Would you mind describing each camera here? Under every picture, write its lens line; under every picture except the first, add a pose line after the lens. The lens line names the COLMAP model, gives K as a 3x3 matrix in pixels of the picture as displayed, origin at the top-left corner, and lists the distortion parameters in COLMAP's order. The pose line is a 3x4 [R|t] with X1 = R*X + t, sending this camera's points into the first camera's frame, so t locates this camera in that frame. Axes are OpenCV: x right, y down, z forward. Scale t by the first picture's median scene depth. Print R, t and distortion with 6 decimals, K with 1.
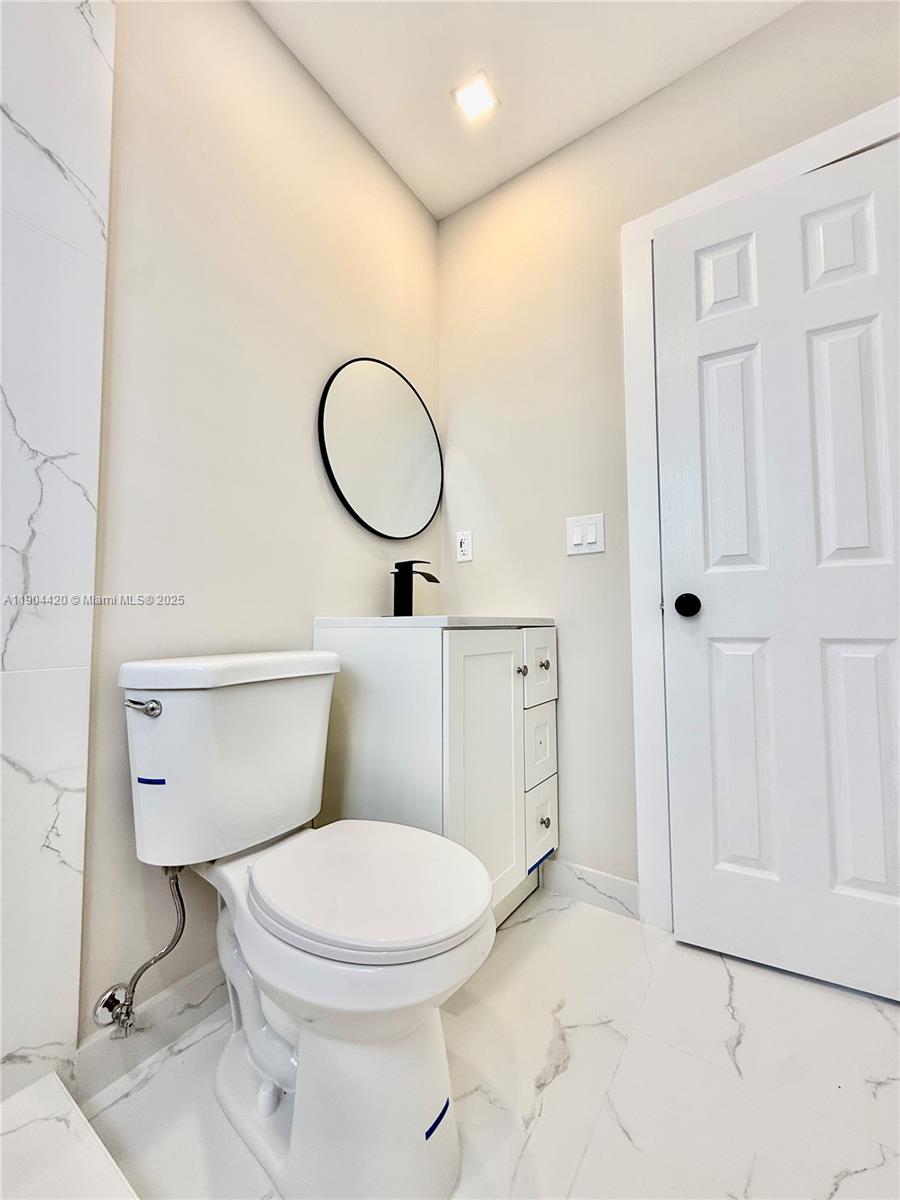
lens RADIAL K [[480.2, 0, 458.5], [0, 480.2, 599.0], [0, 0, 1]] dist [-0.000476, 0.000150]
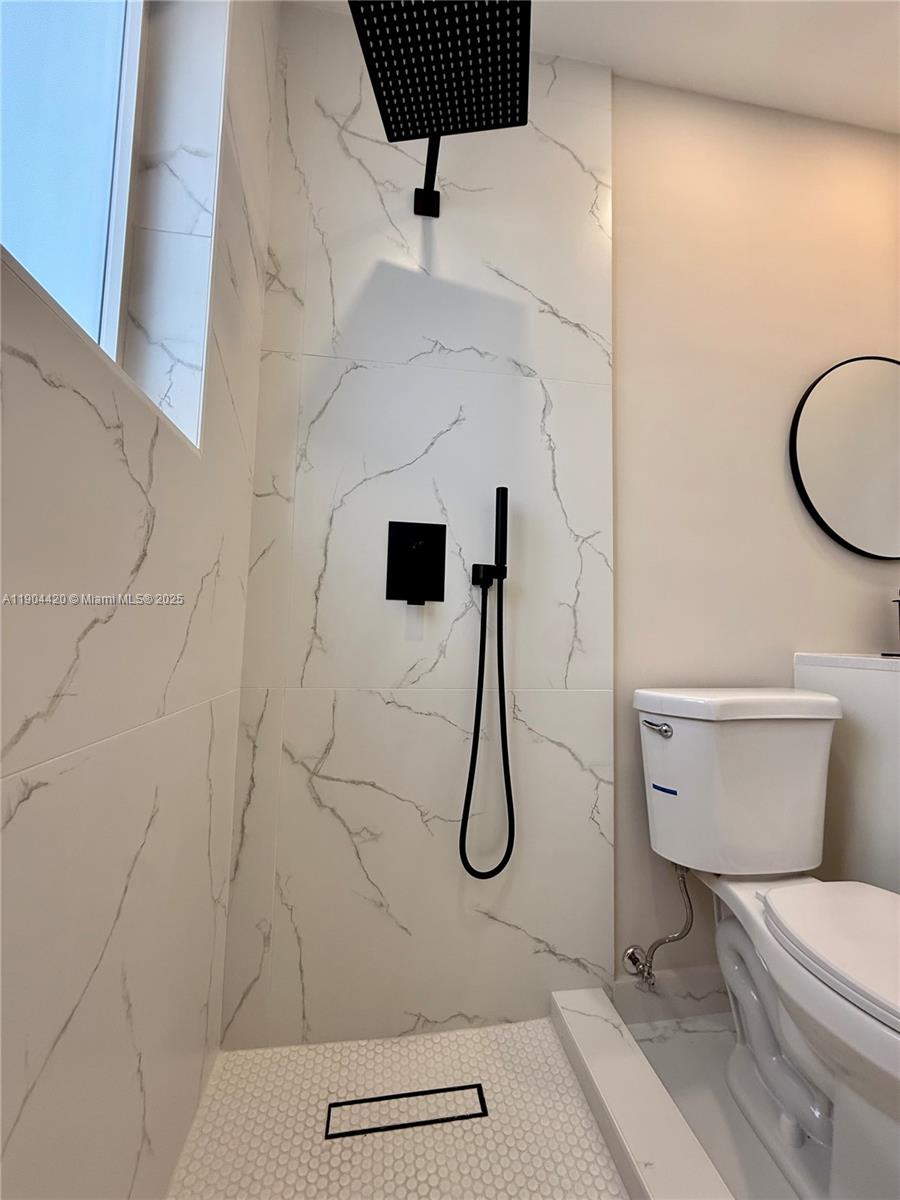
lens RADIAL K [[480.2, 0, 451.7], [0, 480.2, 599.5], [0, 0, 1]] dist [-0.000476, 0.000150]
pose [[0.682344, -0.035242, -0.730181, -0.094926], [0.014916, 0.999301, -0.034292, -0.070450], [0.730879, 0.012507, 0.682392, -0.234797]]
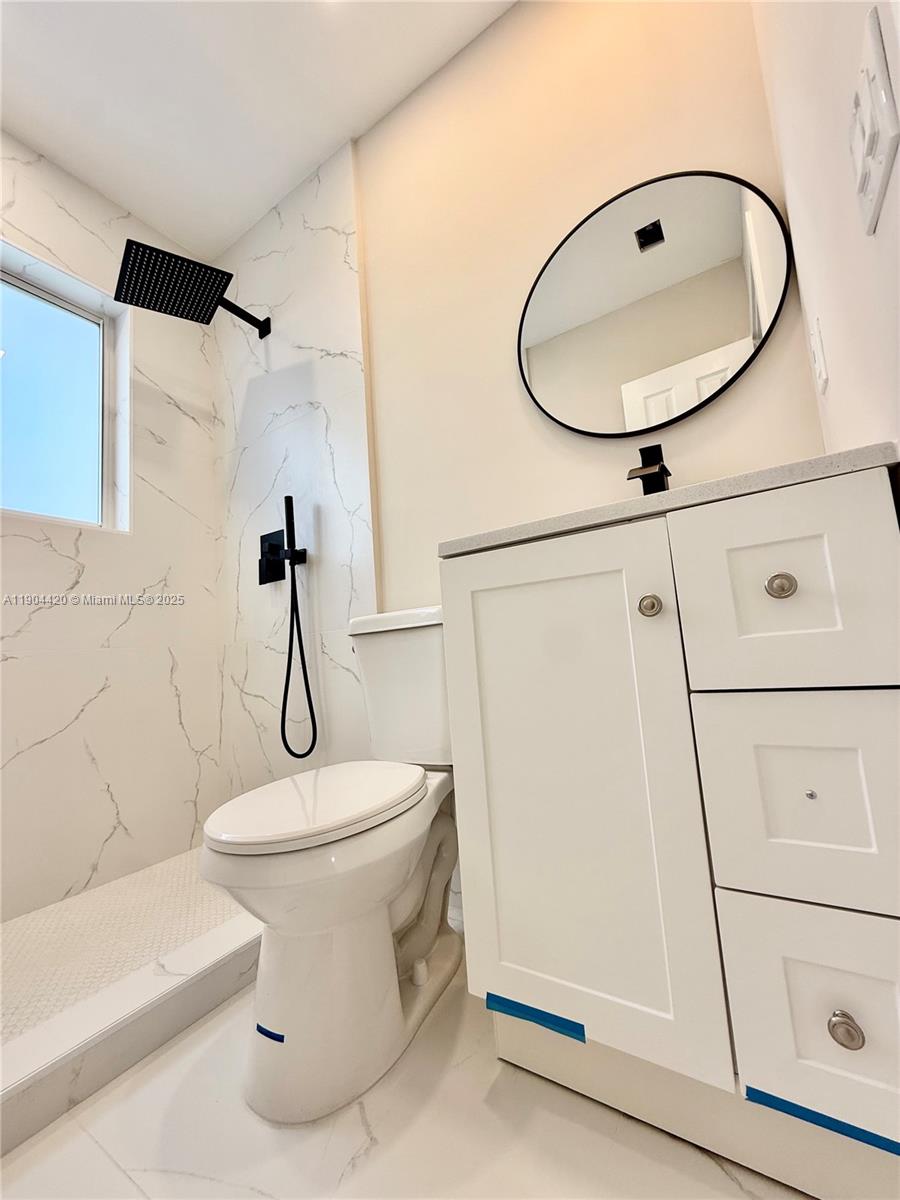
lens RADIAL K [[480.2, 0, 455.6], [0, 480.2, 599.8], [0, 0, 1]] dist [-0.000476, 0.000150]
pose [[0.029812, -0.102469, -0.994289, 0.908530], [0.130964, 0.986557, -0.097745, 0.255231], [0.990939, -0.127302, 0.042831, 1.219800]]
